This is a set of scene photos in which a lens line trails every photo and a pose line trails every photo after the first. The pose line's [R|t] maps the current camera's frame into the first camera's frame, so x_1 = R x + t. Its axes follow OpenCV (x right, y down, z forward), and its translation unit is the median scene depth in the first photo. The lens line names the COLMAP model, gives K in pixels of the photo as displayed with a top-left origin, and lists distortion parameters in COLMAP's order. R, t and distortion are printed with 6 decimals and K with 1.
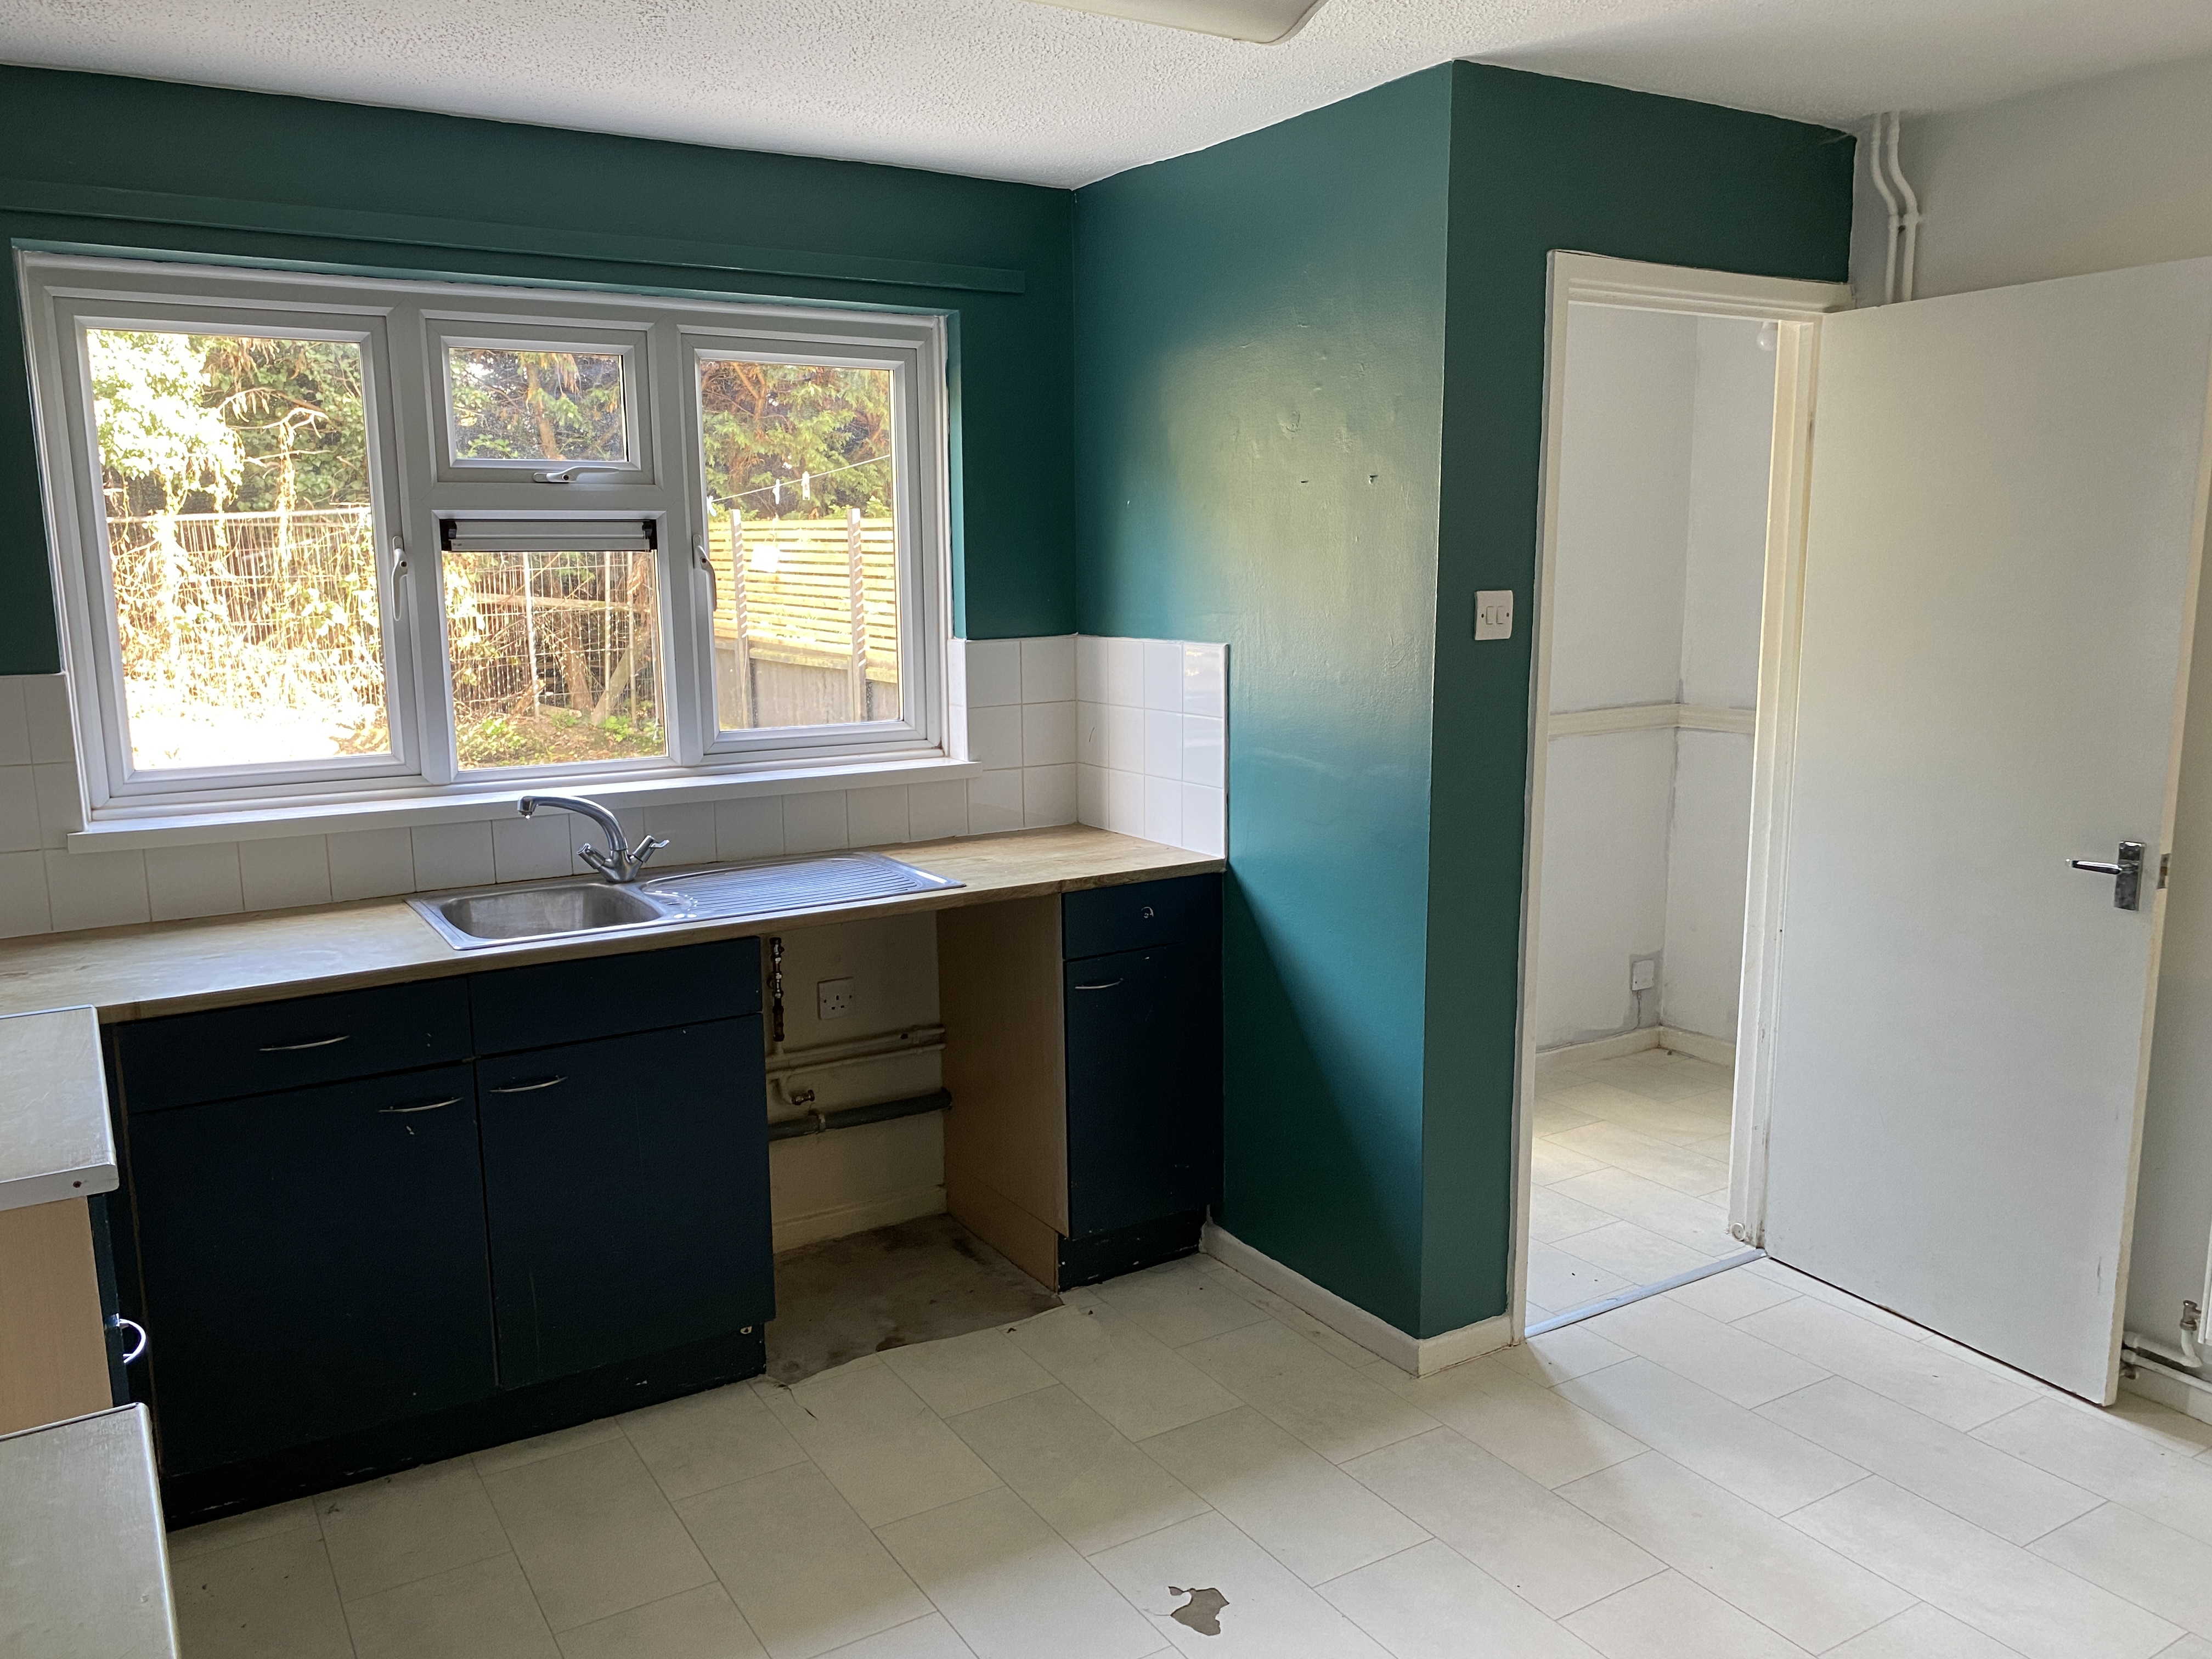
lens RADIAL K [[1691.4, 0, 1125.8], [0, 1691.4, 823.9], [0, 0, 1]] dist [0.043512, -0.012085]
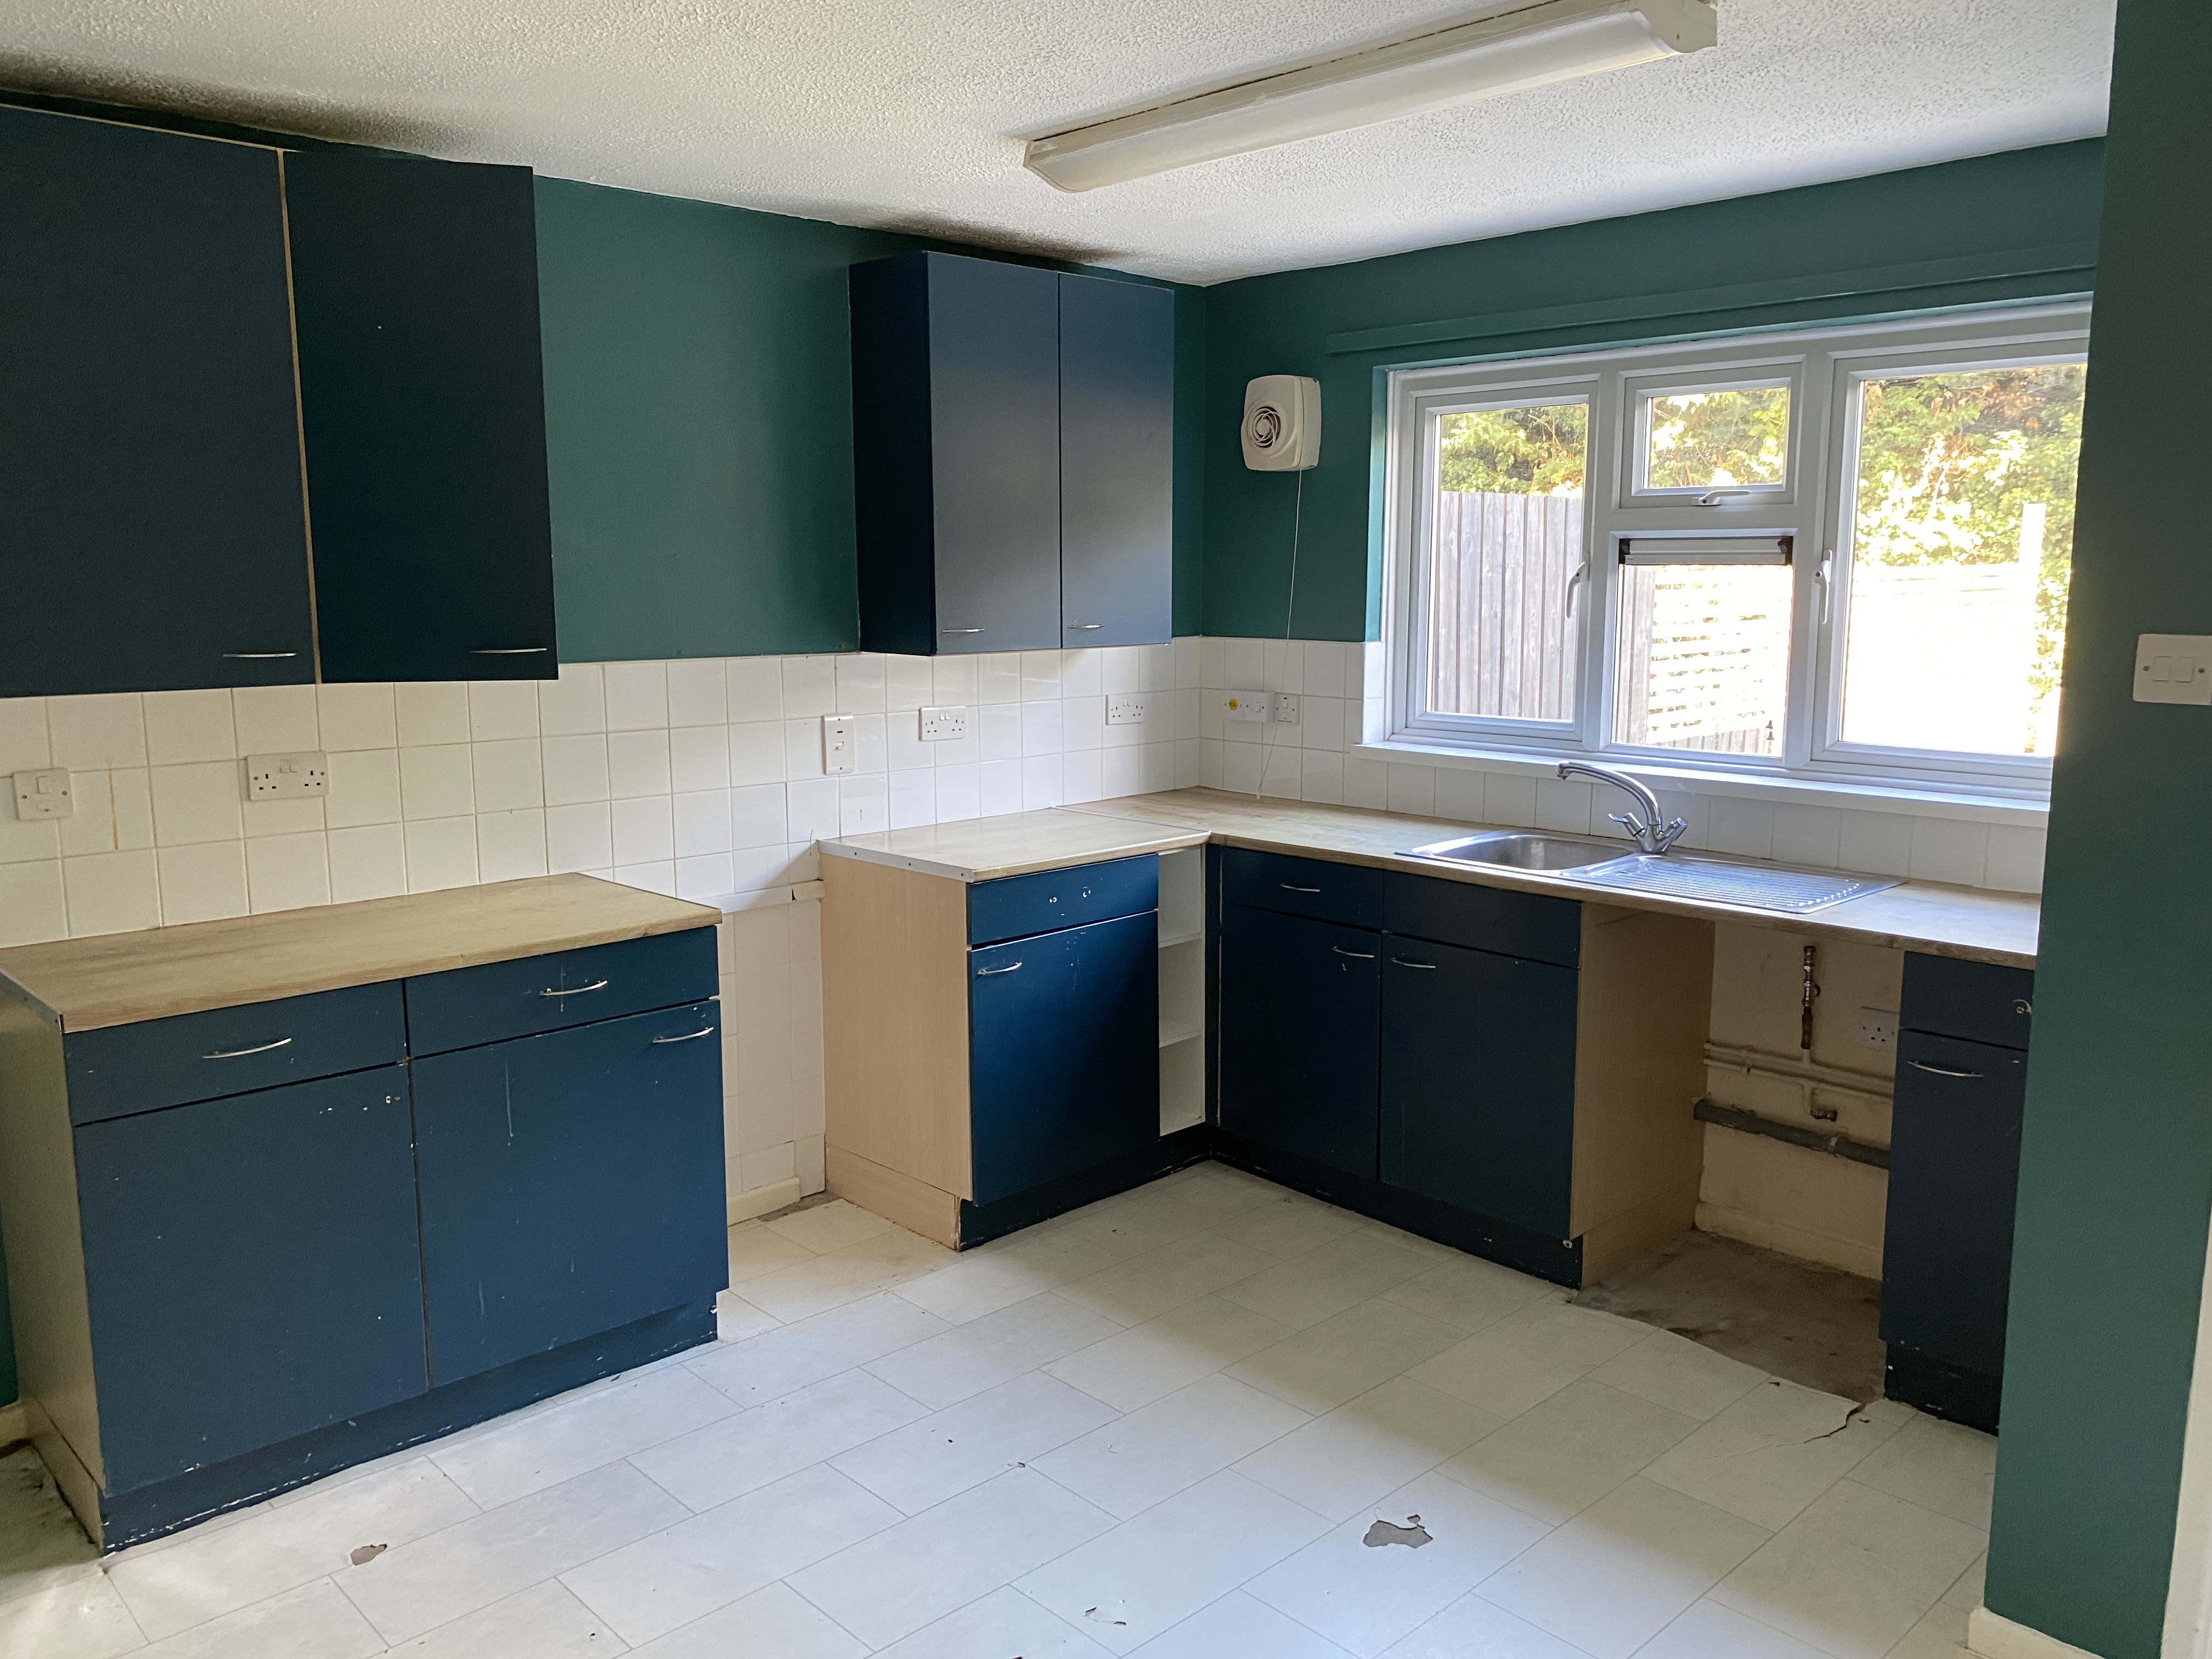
lens RADIAL K [[1691.4, 0, 1107.6], [0, 1691.4, 825.1], [0, 0, 1]] dist [0.043512, -0.012085]
pose [[0.221169, 0.160824, -0.961883, 0.723148], [-0.164495, 0.978329, 0.125751, -0.068137], [0.961263, 0.130412, 0.242831, 0.363853]]
